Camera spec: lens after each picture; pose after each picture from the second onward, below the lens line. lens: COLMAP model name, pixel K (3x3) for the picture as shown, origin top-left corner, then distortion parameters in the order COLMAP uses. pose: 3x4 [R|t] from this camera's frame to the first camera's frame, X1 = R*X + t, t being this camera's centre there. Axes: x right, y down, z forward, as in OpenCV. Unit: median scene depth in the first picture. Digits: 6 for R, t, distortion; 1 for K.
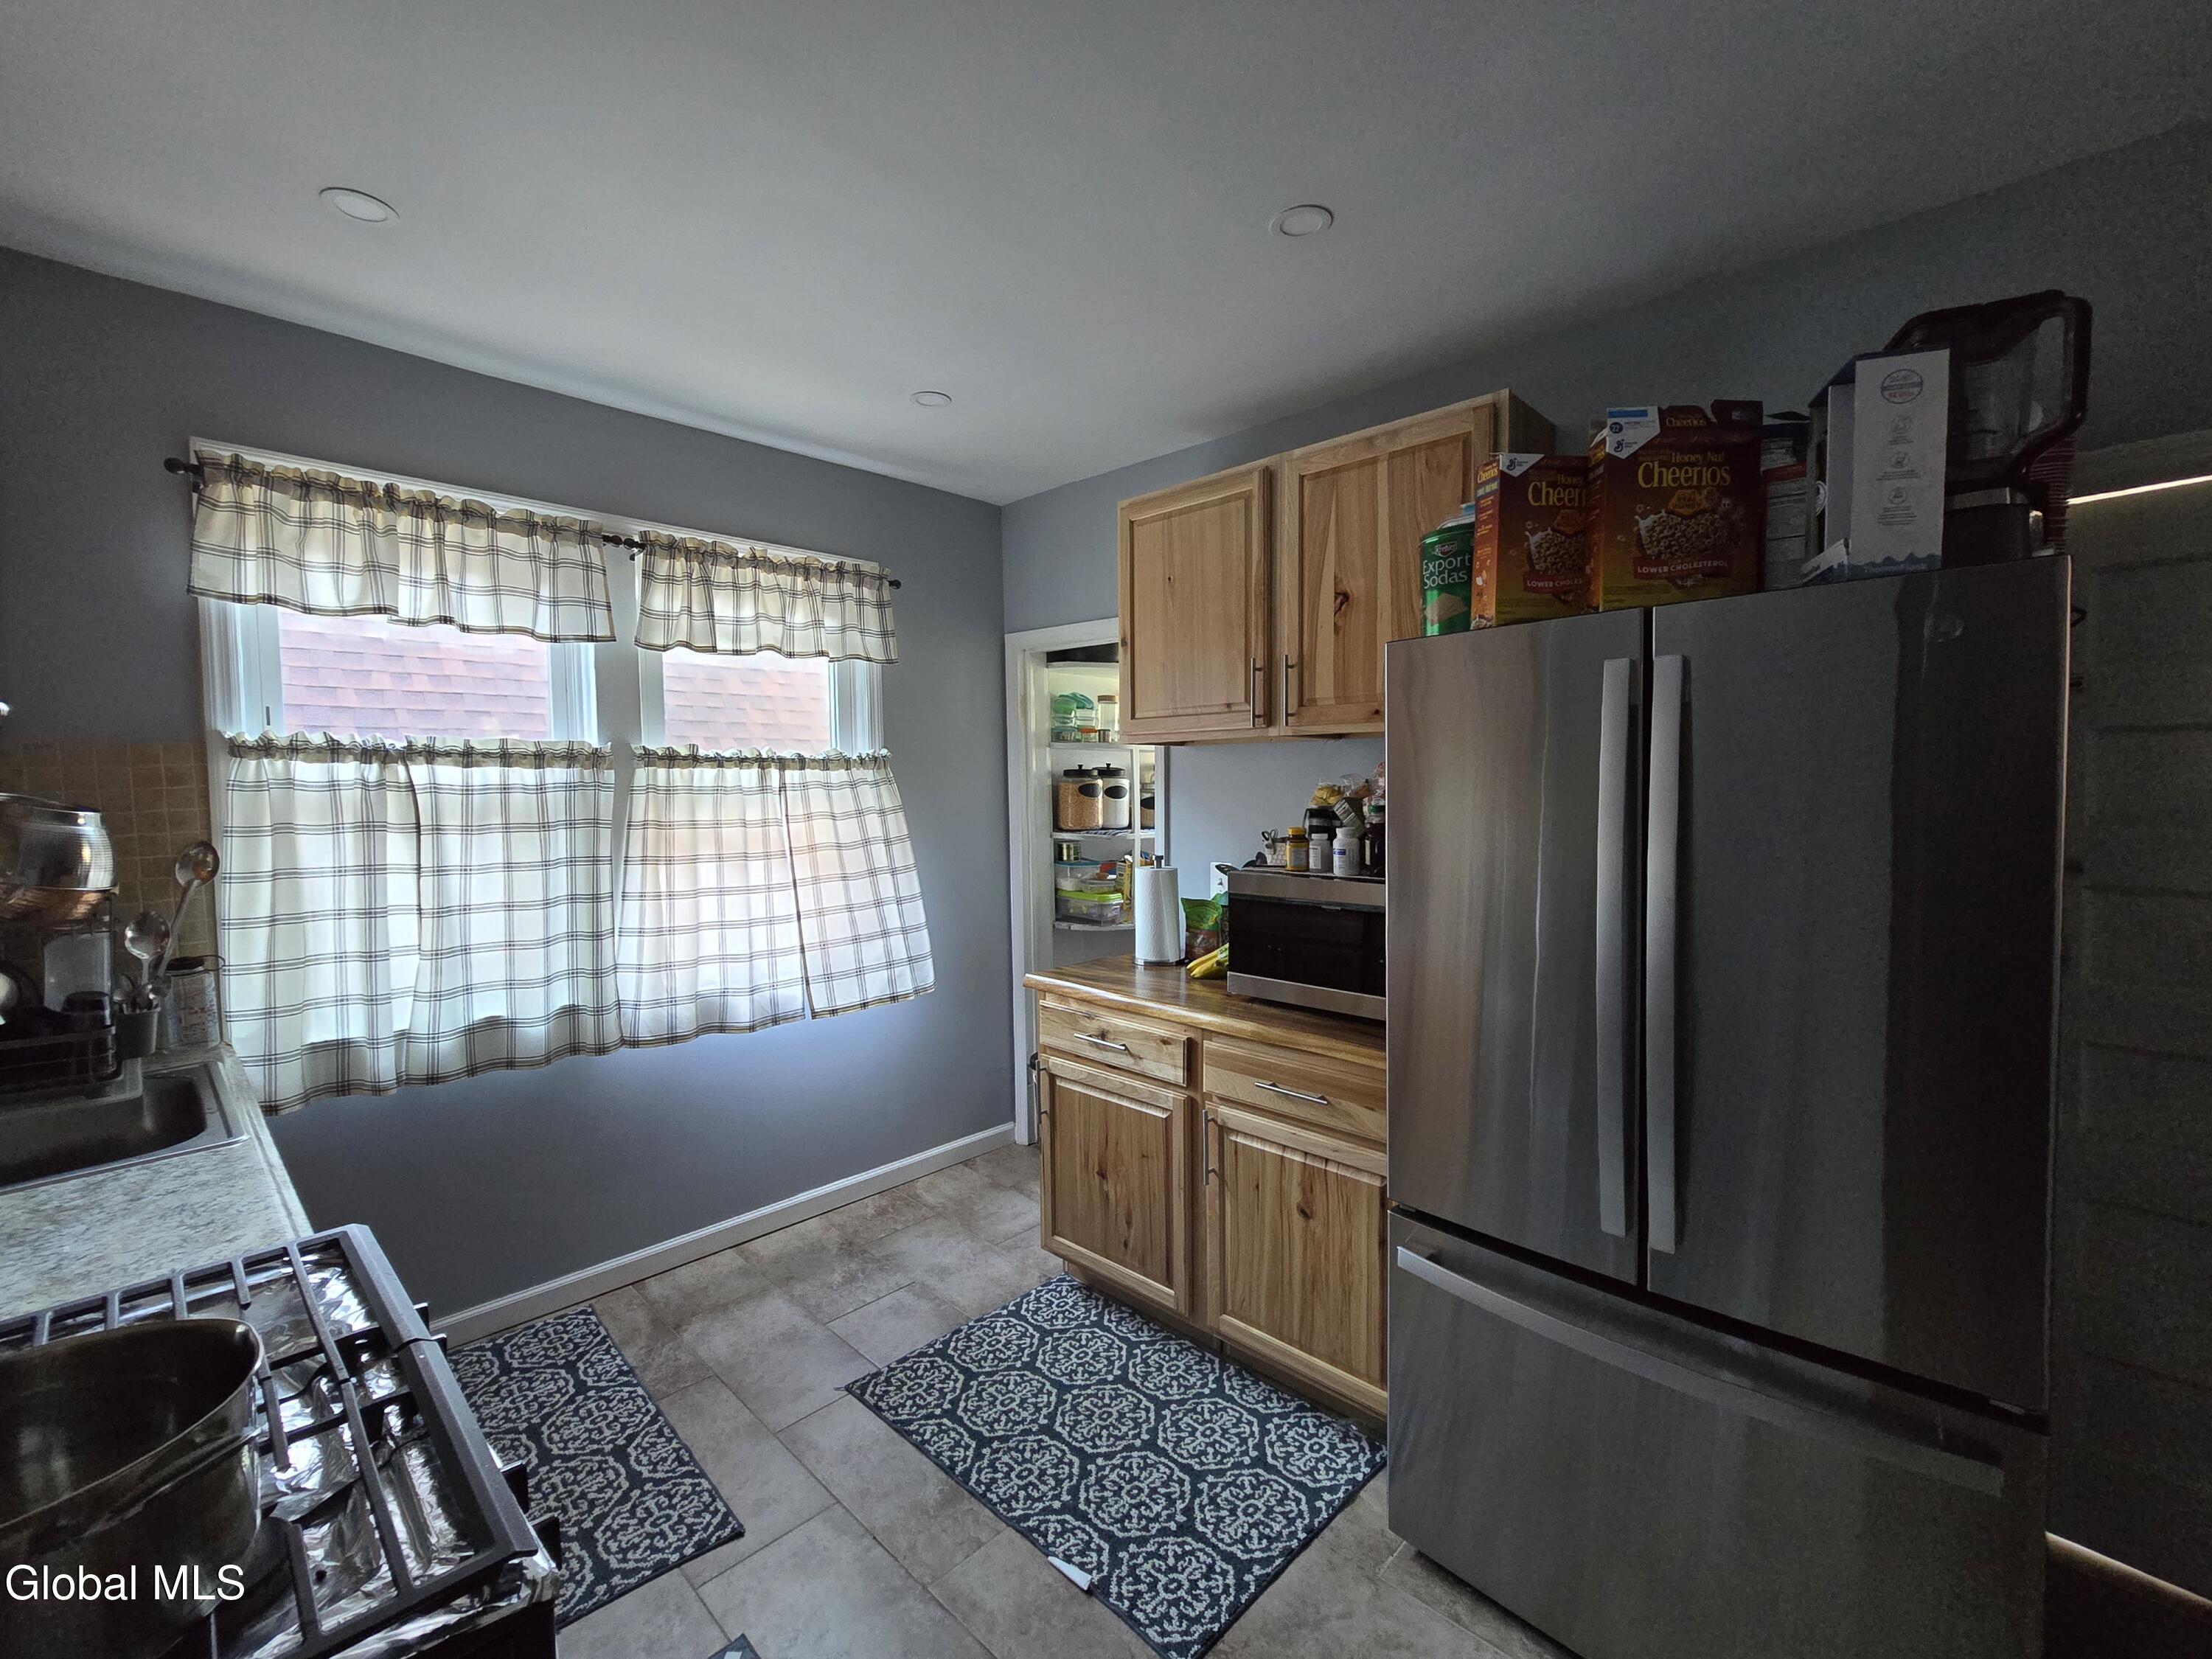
lens RADIAL K [[949.3, 0, 1108.2], [0, 949.3, 823.3], [0, 0, 1]] dist [-0.005445, 0.000296]
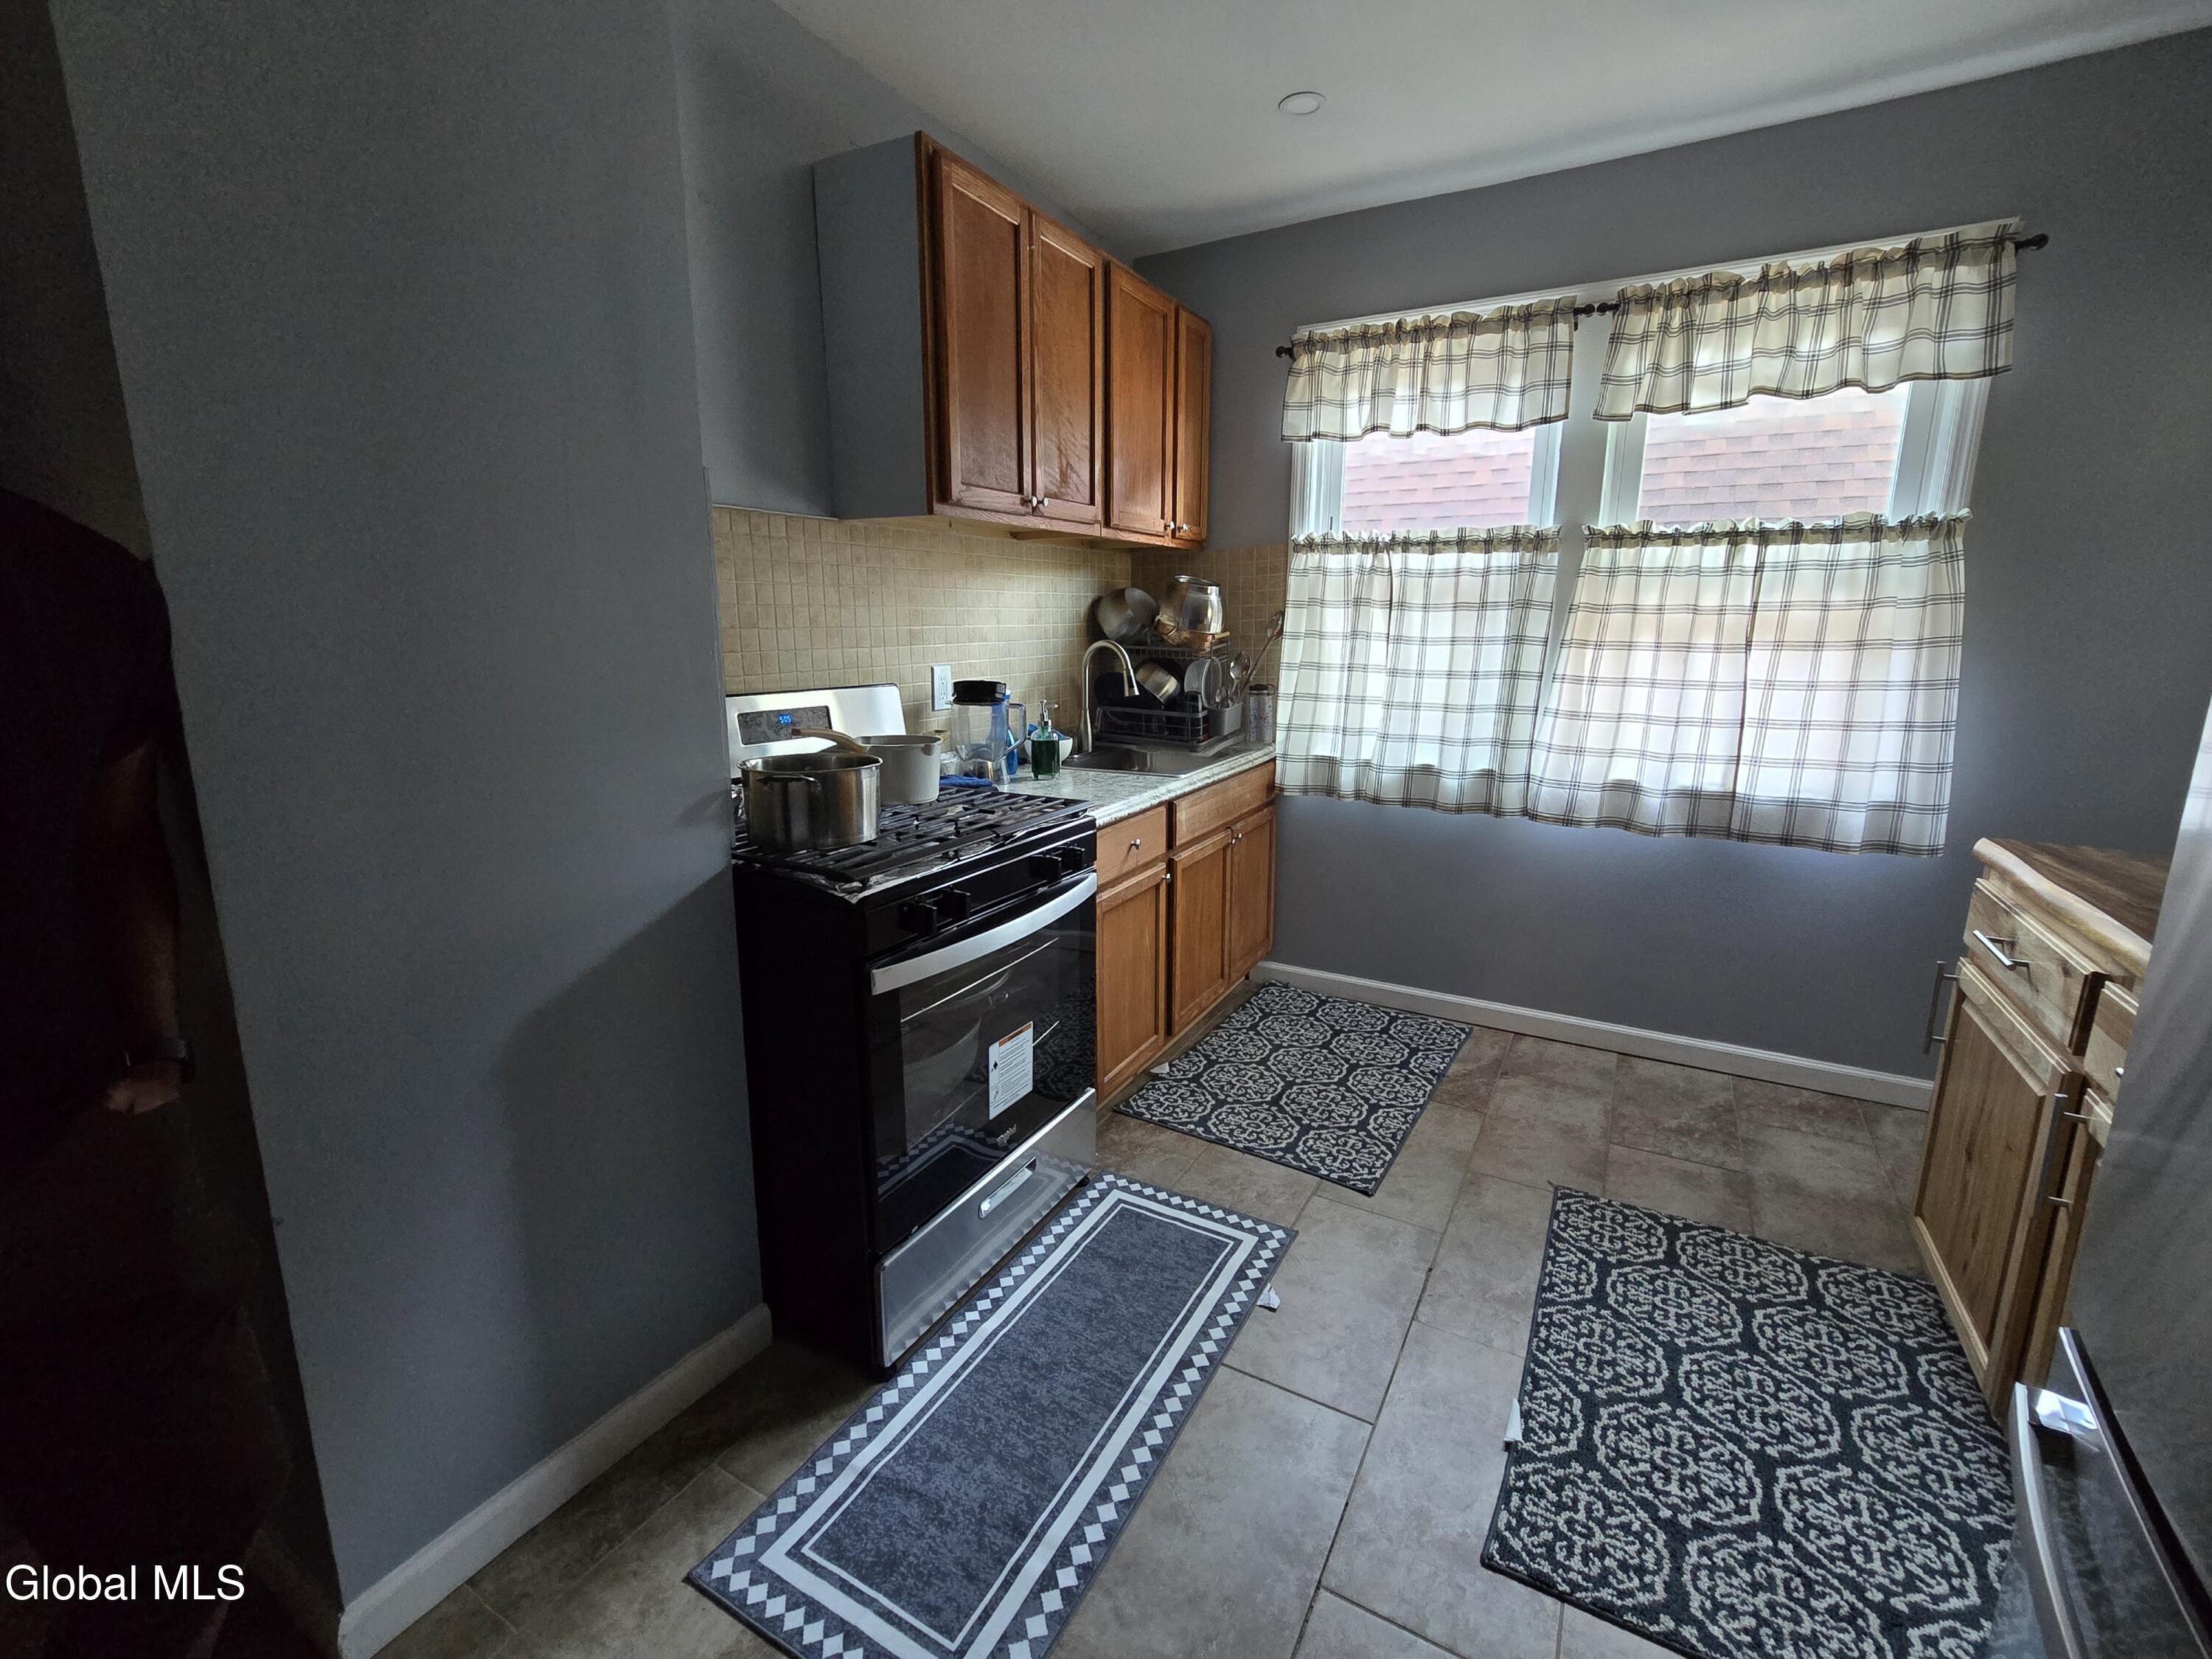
lens RADIAL K [[949.3, 0, 1104.4], [0, 949.3, 826.2], [0, 0, 1]] dist [-0.005445, 0.000296]
pose [[0.245360, 0.205656, -0.947367, 0.422605], [-0.049771, 0.978623, 0.199551, 0.057750], [0.968153, -0.001811, 0.250351, 0.285391]]
